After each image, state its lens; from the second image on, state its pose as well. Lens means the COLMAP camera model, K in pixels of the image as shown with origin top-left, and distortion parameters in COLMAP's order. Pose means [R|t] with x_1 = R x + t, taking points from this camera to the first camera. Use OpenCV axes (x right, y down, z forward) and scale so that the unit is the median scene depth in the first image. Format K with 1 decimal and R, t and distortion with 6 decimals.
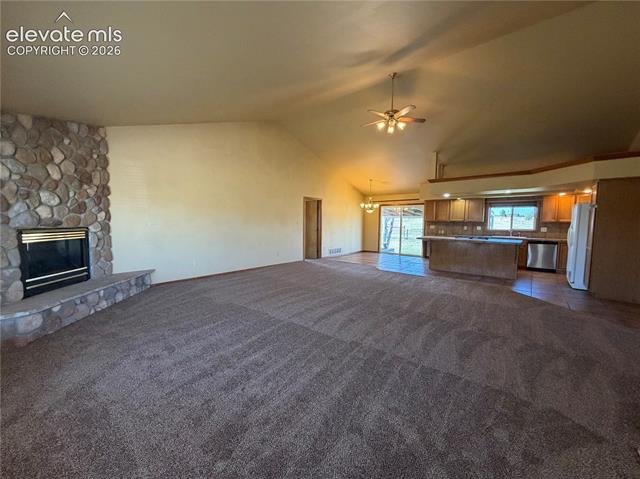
lens RADIAL K [[254.4, 0, 320.9], [0, 254.4, 240.3], [0, 0, 1]] dist [0.002986, -0.000215]
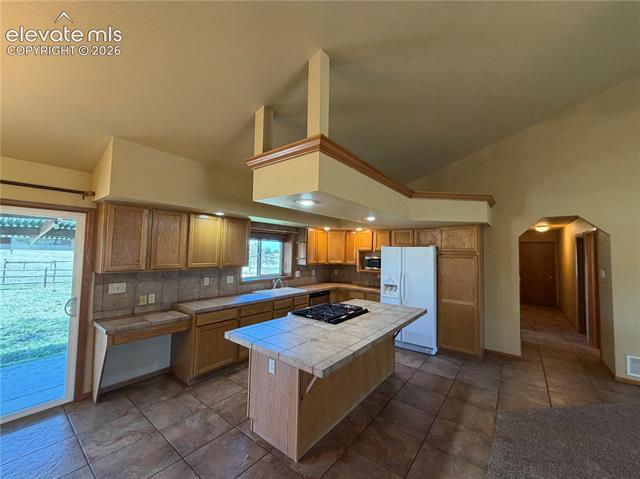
lens RADIAL K [[254.4, 0, 320.9], [0, 254.4, 240.3], [0, 0, 1]] dist [0.002986, -0.000215]
pose [[-0.030040, 0.039845, 0.998754, 0.151651], [0.059462, 0.997507, -0.038006, -0.109200], [-0.997778, 0.058246, -0.032334, 0.987506]]
